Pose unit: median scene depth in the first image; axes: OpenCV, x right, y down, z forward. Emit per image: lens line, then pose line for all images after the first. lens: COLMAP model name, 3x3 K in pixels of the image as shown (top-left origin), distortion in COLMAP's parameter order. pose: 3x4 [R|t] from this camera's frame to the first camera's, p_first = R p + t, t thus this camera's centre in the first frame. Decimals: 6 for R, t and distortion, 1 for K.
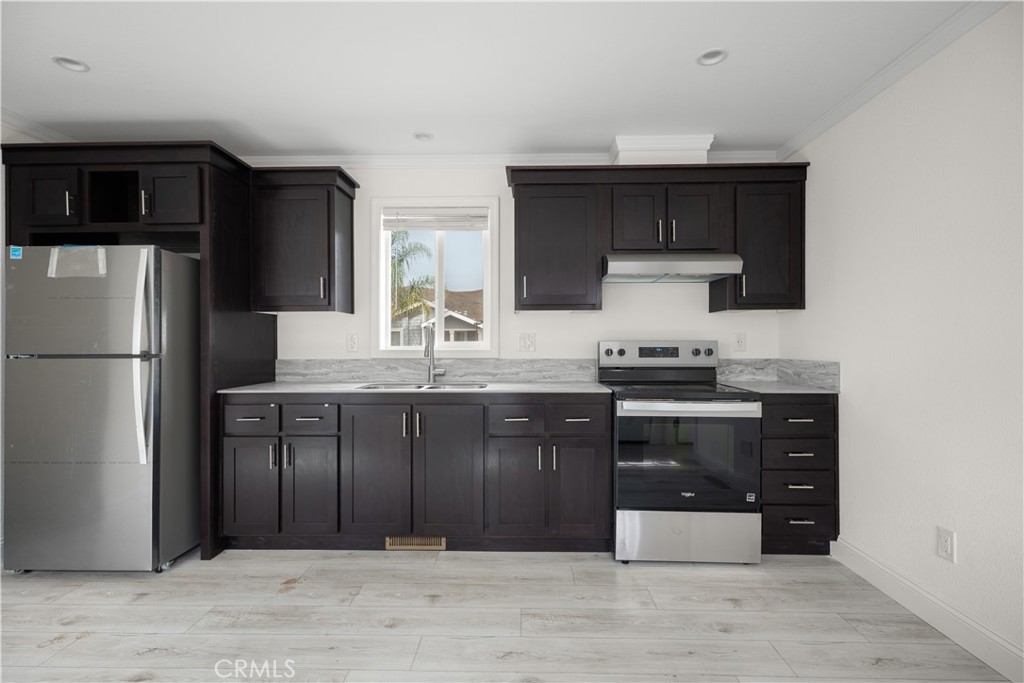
lens RADIAL K [[470.8, 0, 514.3], [0, 470.8, 346.3], [0, 0, 1]] dist [-0.000699, 0.000610]
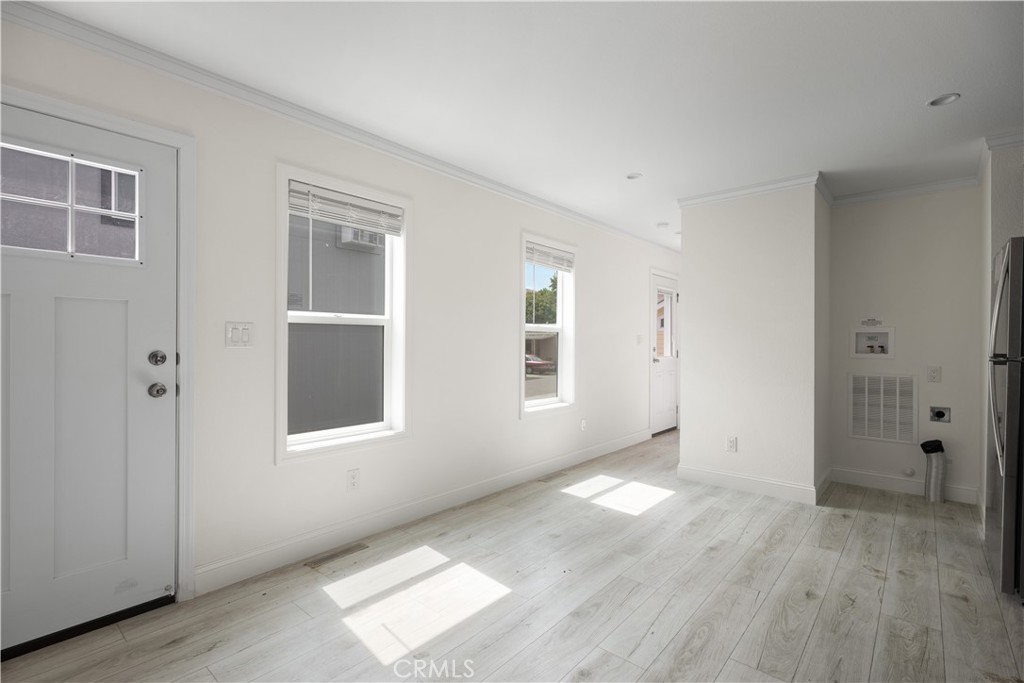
lens RADIAL K [[474.4, 0, 514.3], [0, 474.4, 343.7], [0, 0, 1]] dist [0.003223, 0.001056]
pose [[-0.634036, 0.002935, -0.773298, 0.458425], [-0.011415, 0.999848, 0.013154, -0.008909], [0.773220, 0.017167, -0.633906, 0.701361]]
